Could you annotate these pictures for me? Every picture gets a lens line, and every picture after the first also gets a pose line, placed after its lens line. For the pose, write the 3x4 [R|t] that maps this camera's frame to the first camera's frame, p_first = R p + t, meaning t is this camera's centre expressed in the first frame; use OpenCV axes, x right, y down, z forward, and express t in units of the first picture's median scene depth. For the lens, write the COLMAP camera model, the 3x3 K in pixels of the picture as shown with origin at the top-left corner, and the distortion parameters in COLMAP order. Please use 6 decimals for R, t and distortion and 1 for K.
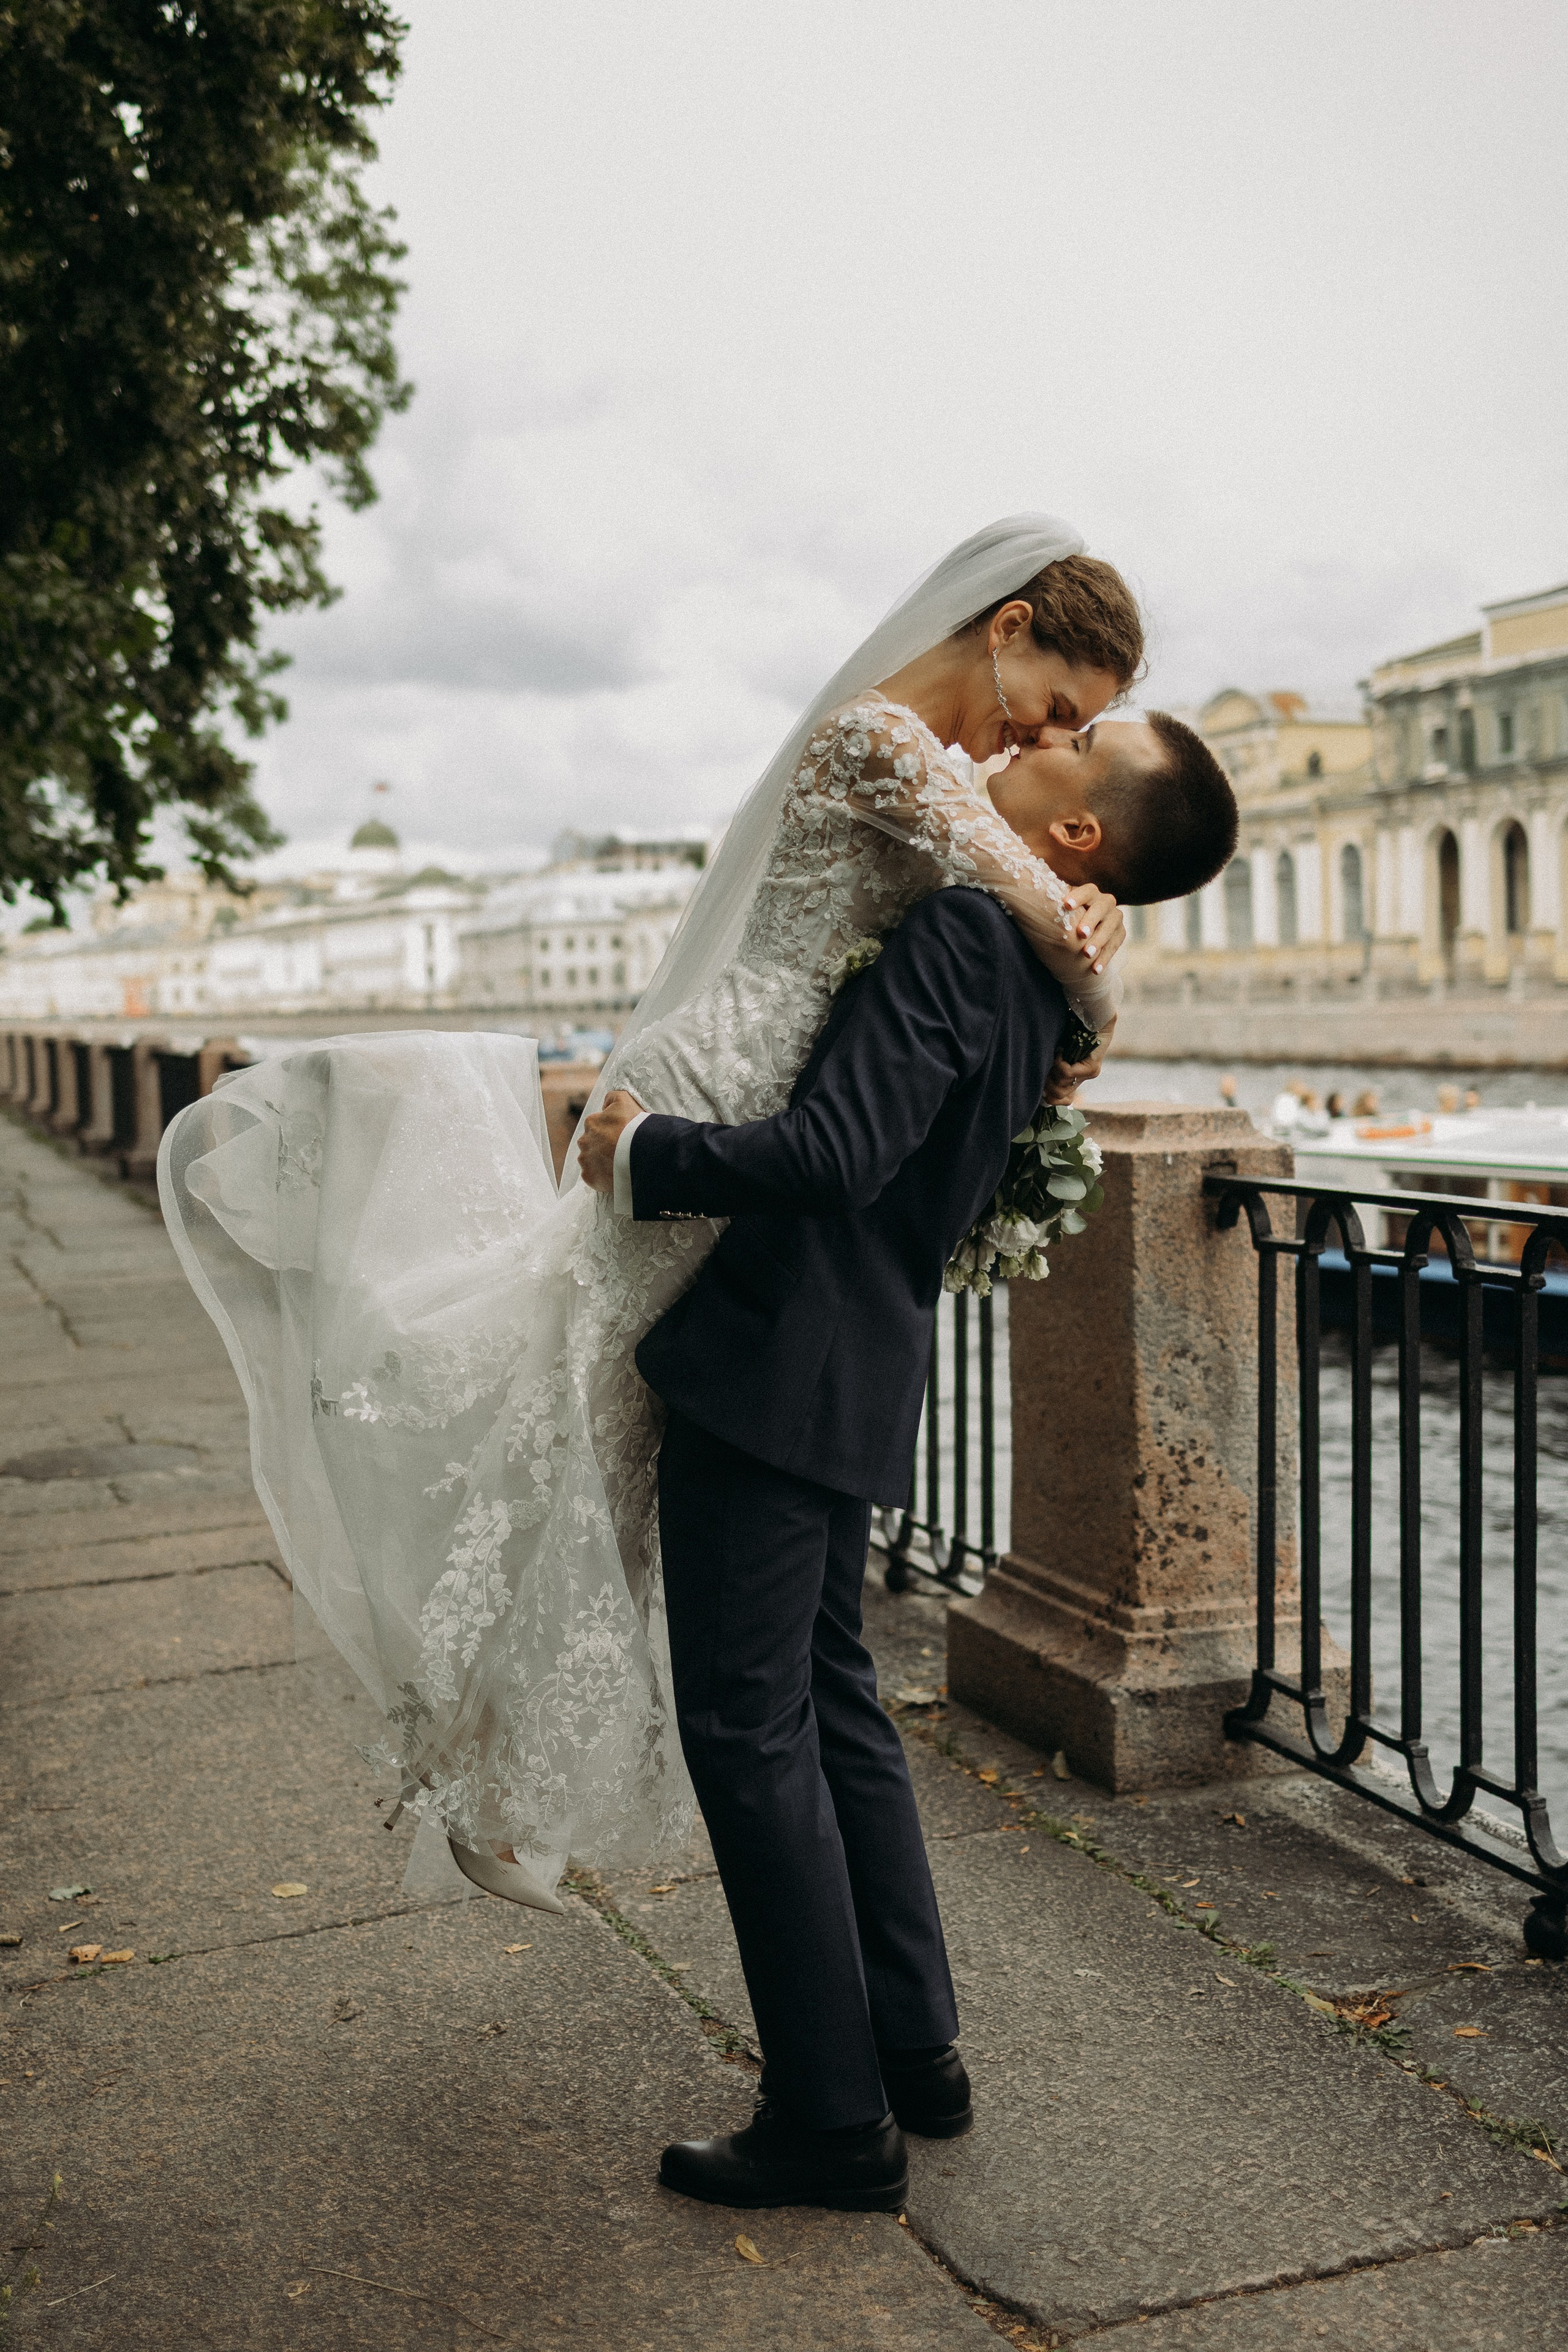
lens RADIAL K [[2637.6, 0, 606.5], [0, 2637.6, 1170.8], [0, 0, 1]] dist [0.001205, 0.002823]
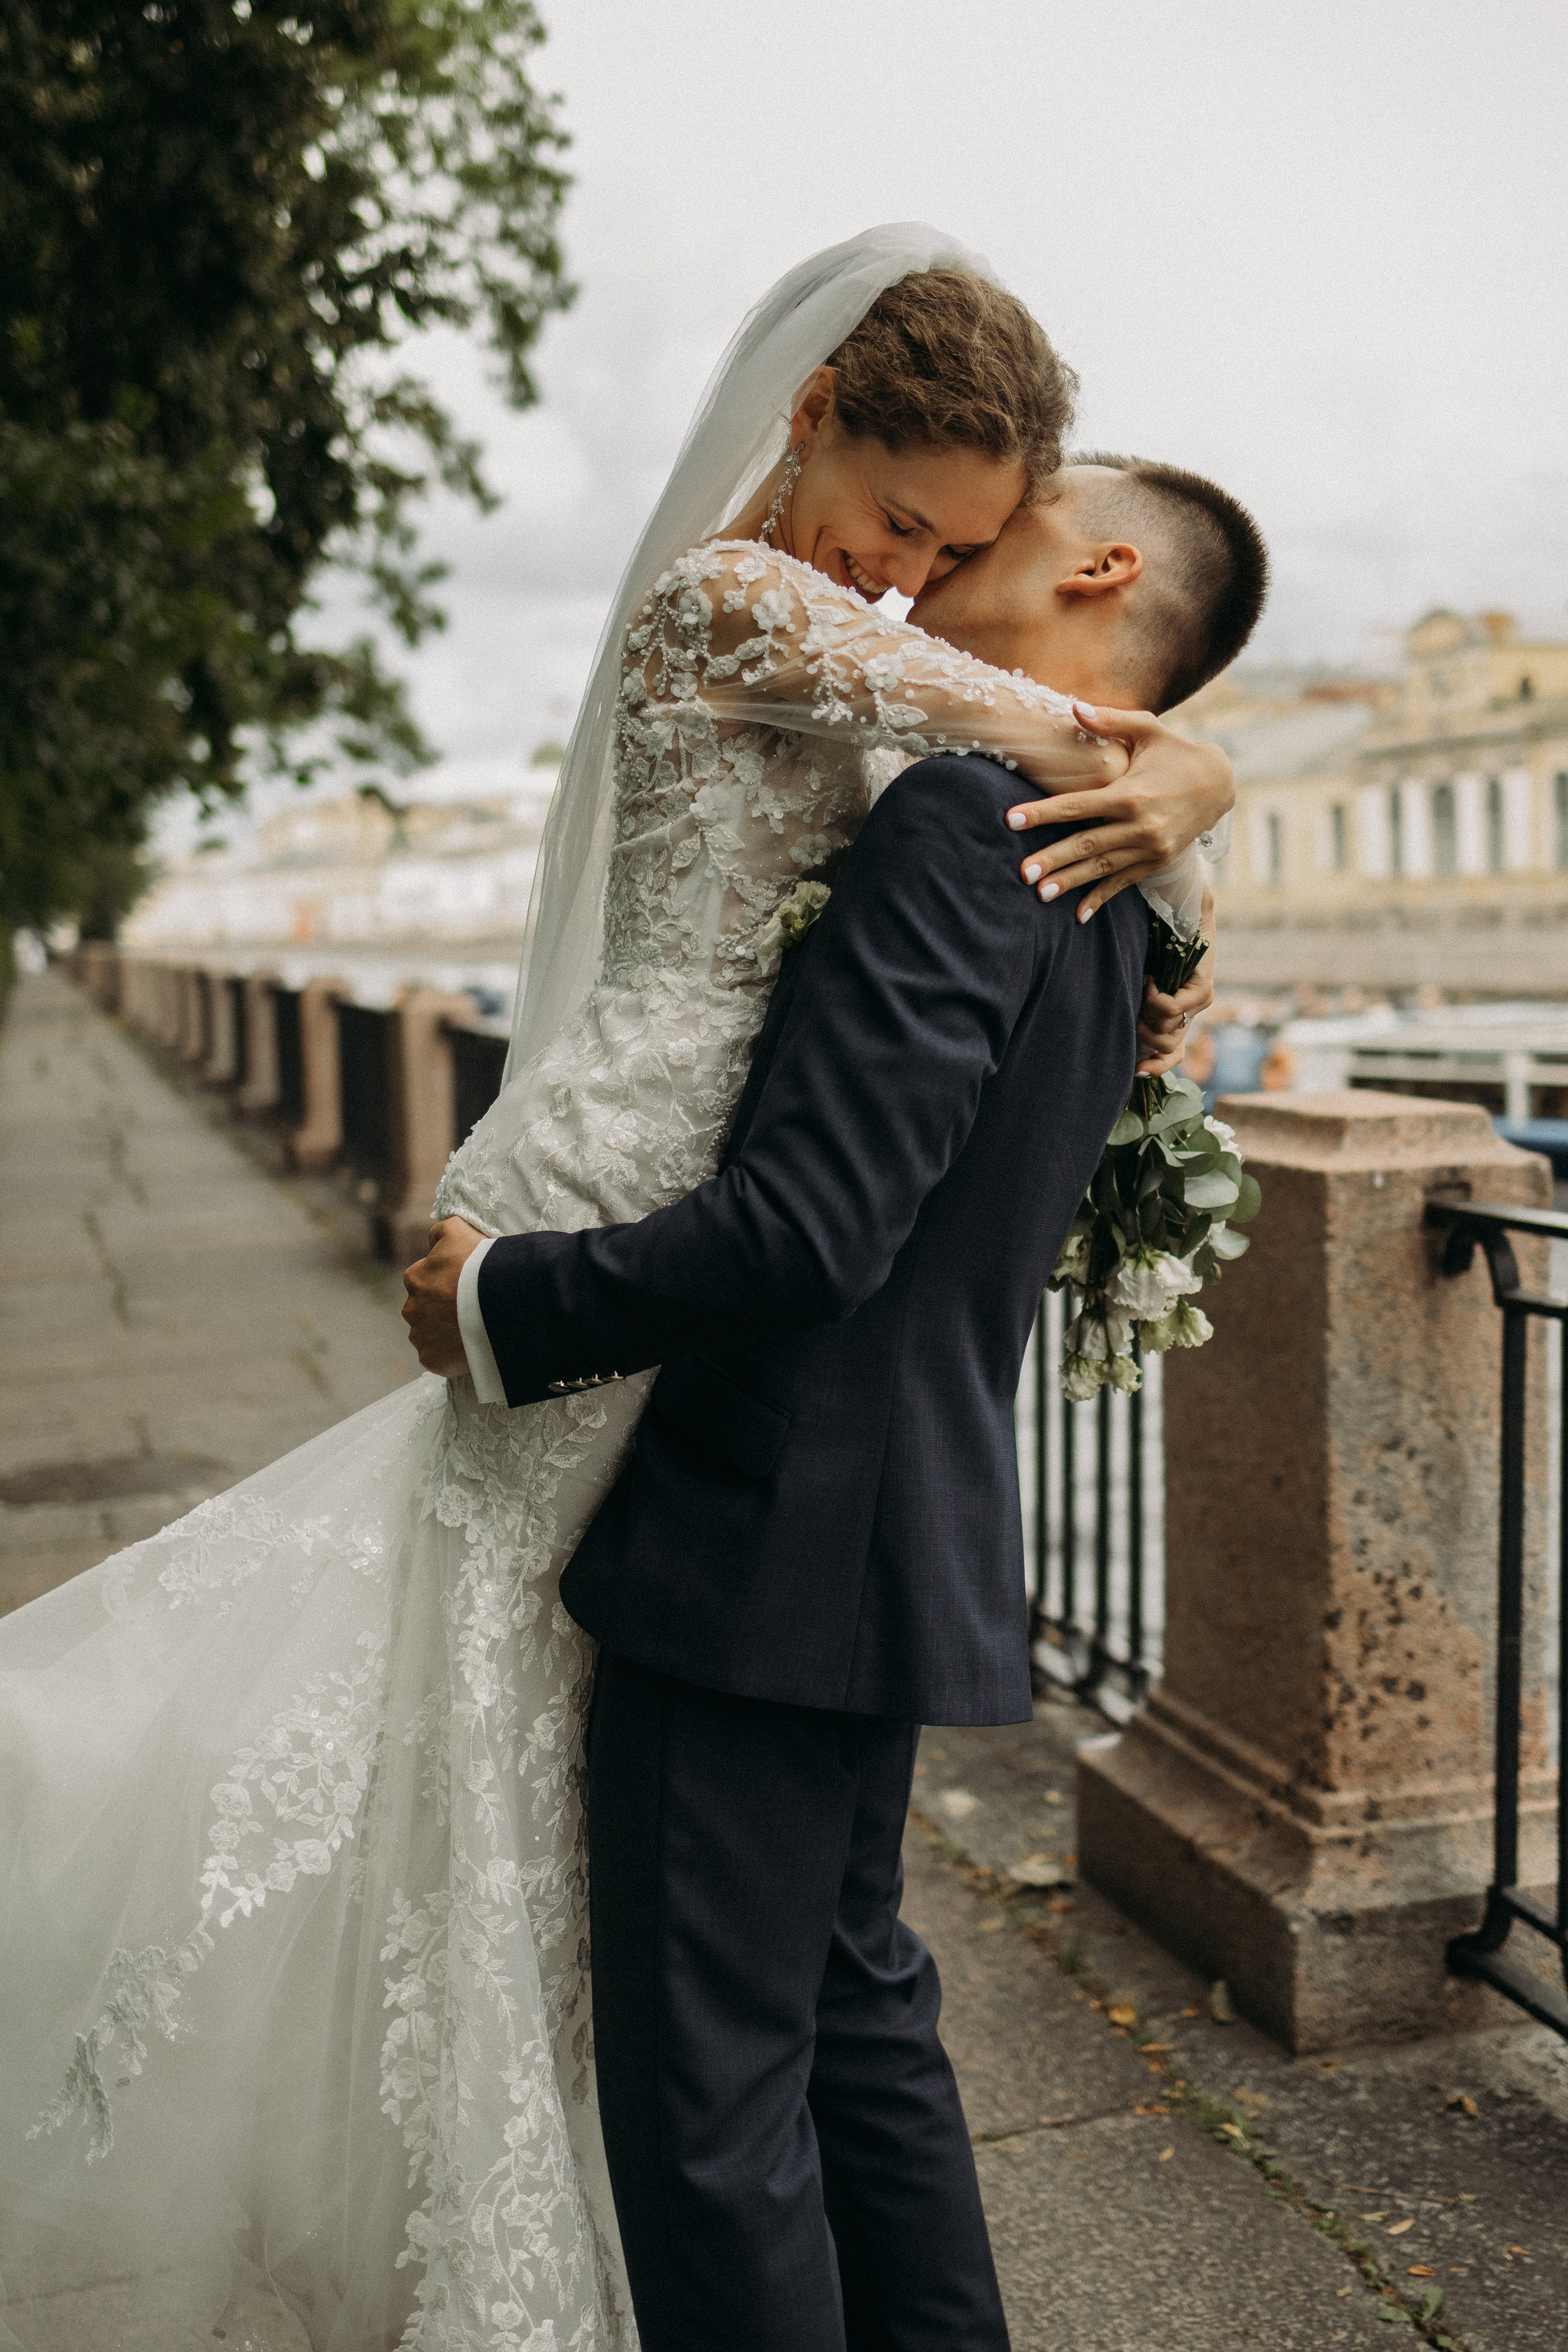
lens RADIAL K [[2406.0, 0, 825.0], [0, 2406.0, 1113.7], [0, 0, 1]] dist [0.027400, 0.001820]
pose [[0.999911, 0.008391, -0.010334, 0.067334], [-0.008221, 0.999832, 0.016413, -0.031999], [0.010470, -0.016326, 0.999812, 0.333662]]
